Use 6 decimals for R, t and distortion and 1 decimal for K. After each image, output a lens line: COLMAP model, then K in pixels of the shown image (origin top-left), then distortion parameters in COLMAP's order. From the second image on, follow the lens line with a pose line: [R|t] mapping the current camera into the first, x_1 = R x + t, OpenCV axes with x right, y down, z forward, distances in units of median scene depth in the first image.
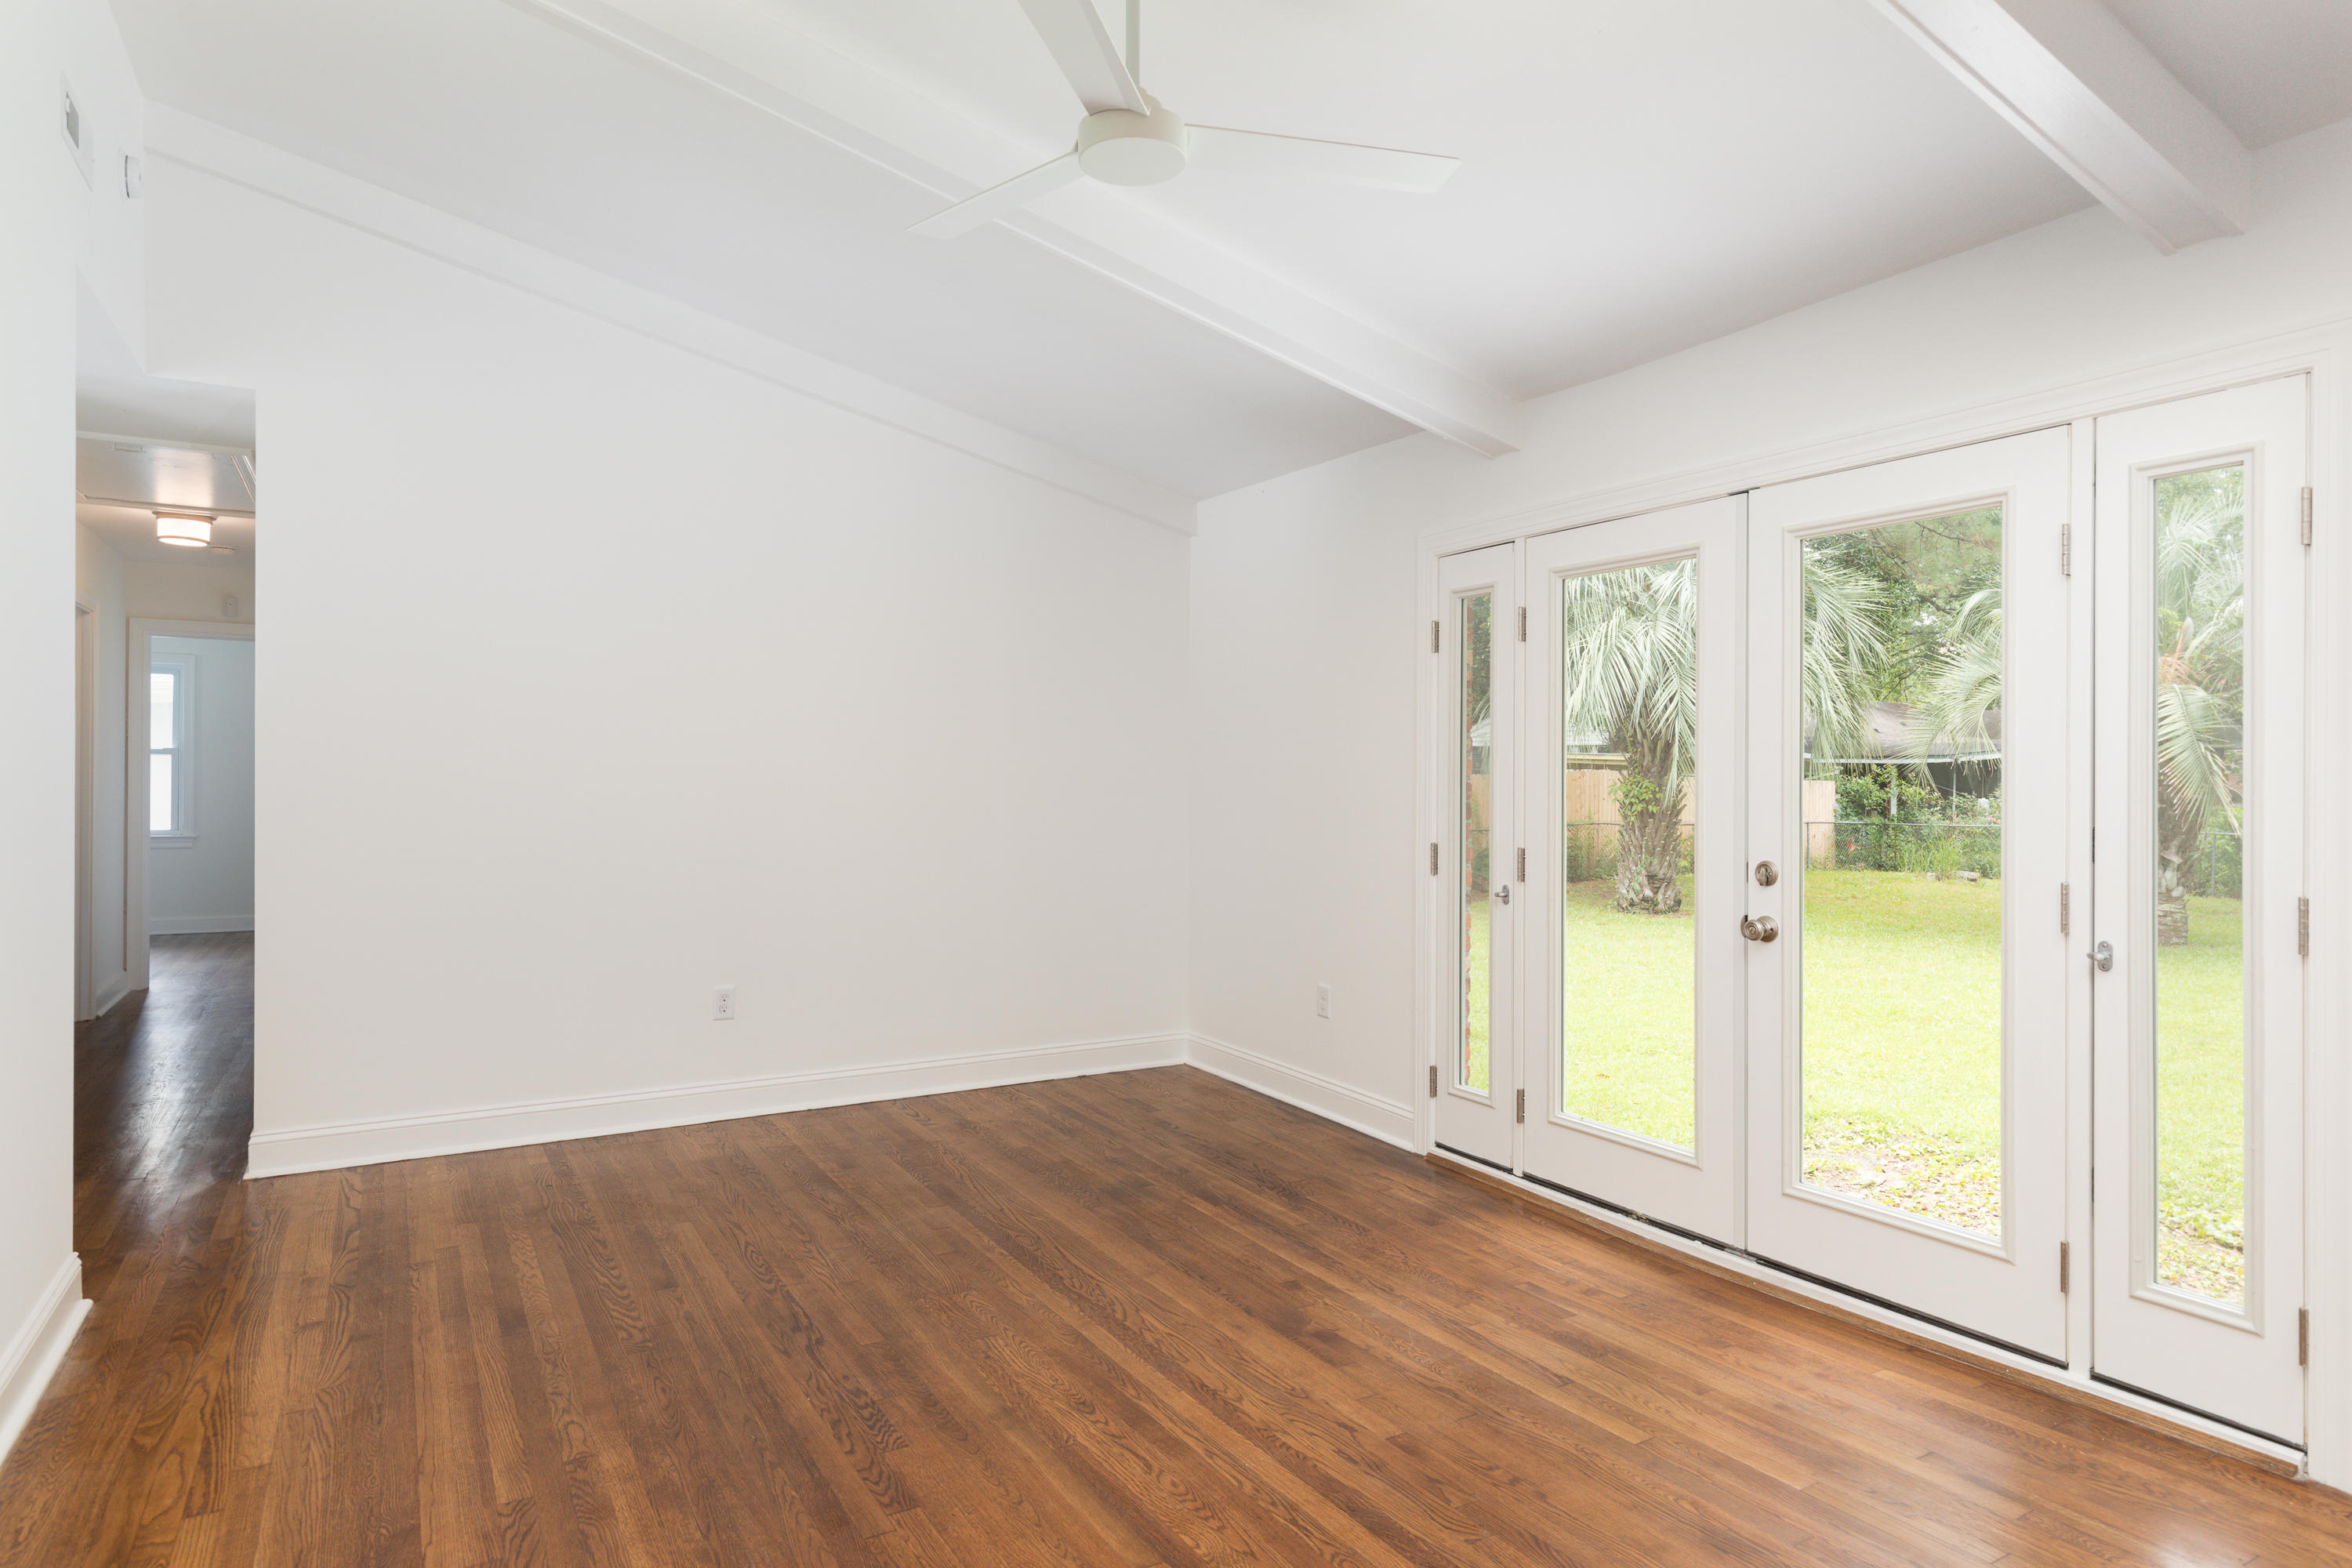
lens RADIAL K [[1322.4, 0, 1180.1], [0, 1322.4, 774.2], [0, 0, 1]] dist [0.007228, -0.000570]
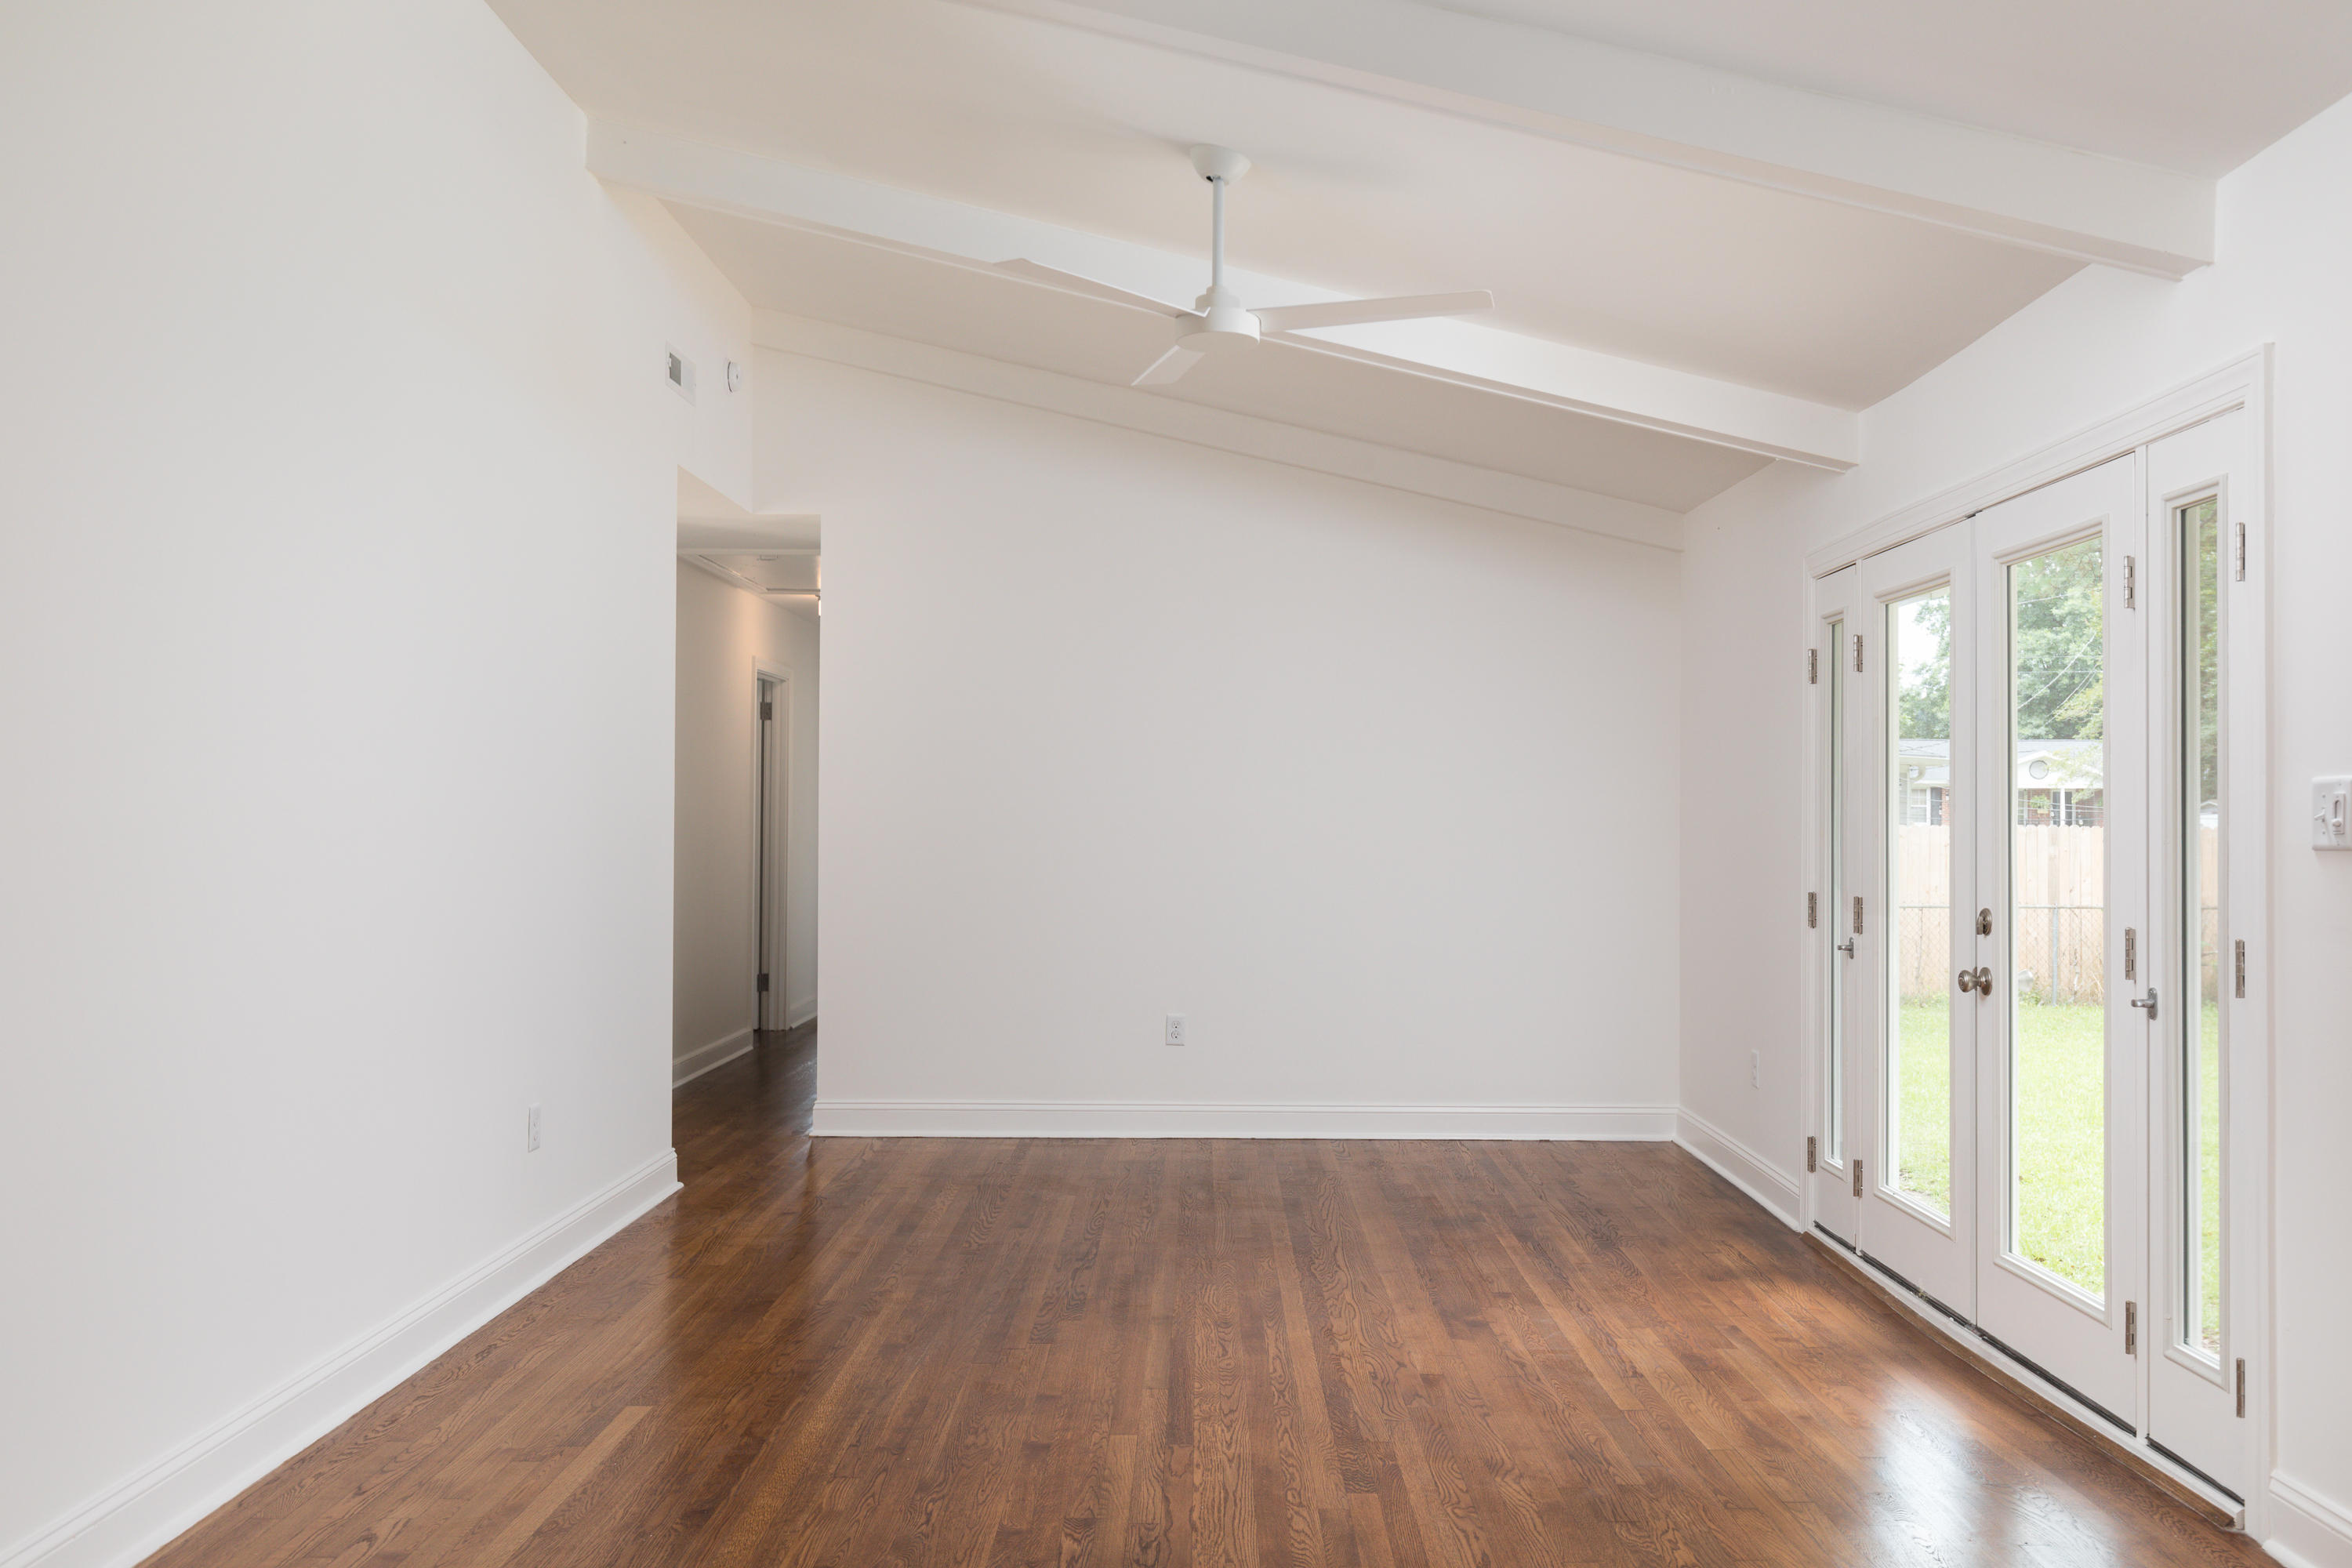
lens RADIAL K [[1840.5, 0, 1236.5], [0, 1840.5, 793.2], [0, 0, 1]] dist [-0.001882, -0.004809]
pose [[0.867748, -0.007526, -0.496948, 0.743119], [0.000175, 0.999890, -0.014837, 0.003805], [0.497005, 0.012787, 0.867653, -0.464992]]
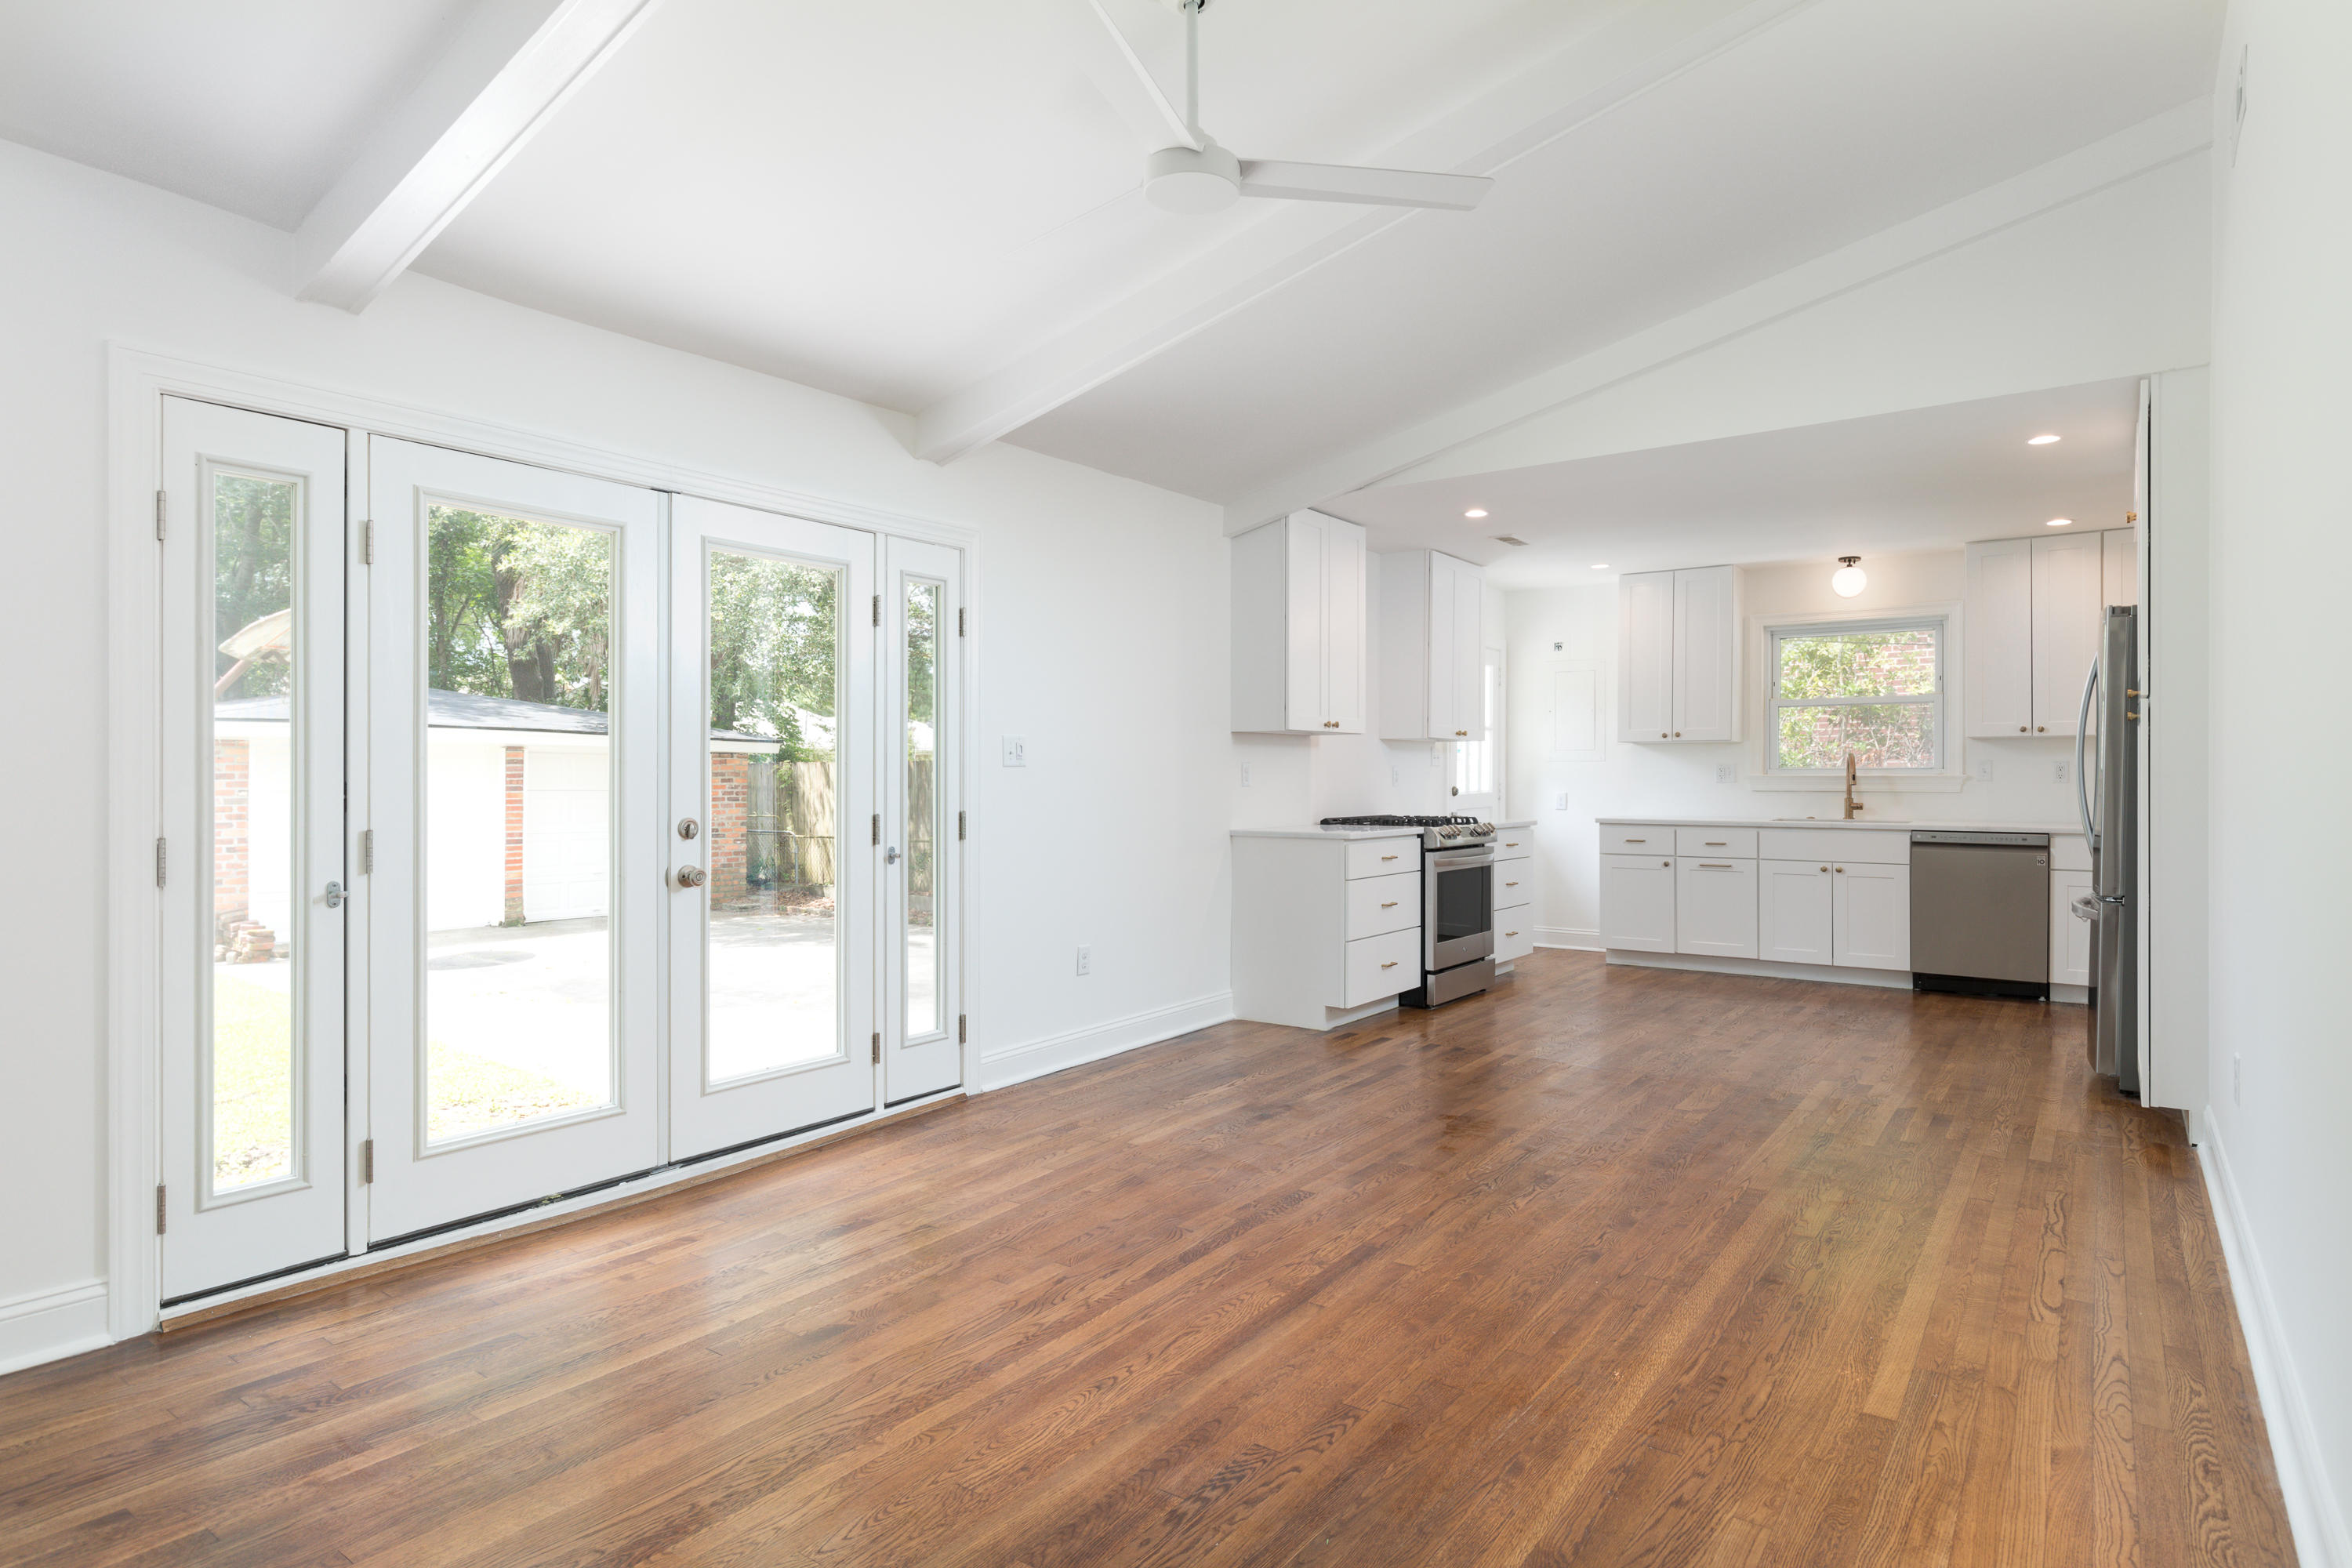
lens RADIAL K [[1237.8, 0, 1194.4], [0, 1237.8, 778.7], [0, 0, 1]] dist [-0.000152, 0.000190]
pose [[-0.394257, -0.006190, 0.918979, -0.858603], [-0.005323, 0.999976, 0.004452, 0.029565], [-0.918985, -0.003137, -0.394281, 1.204238]]
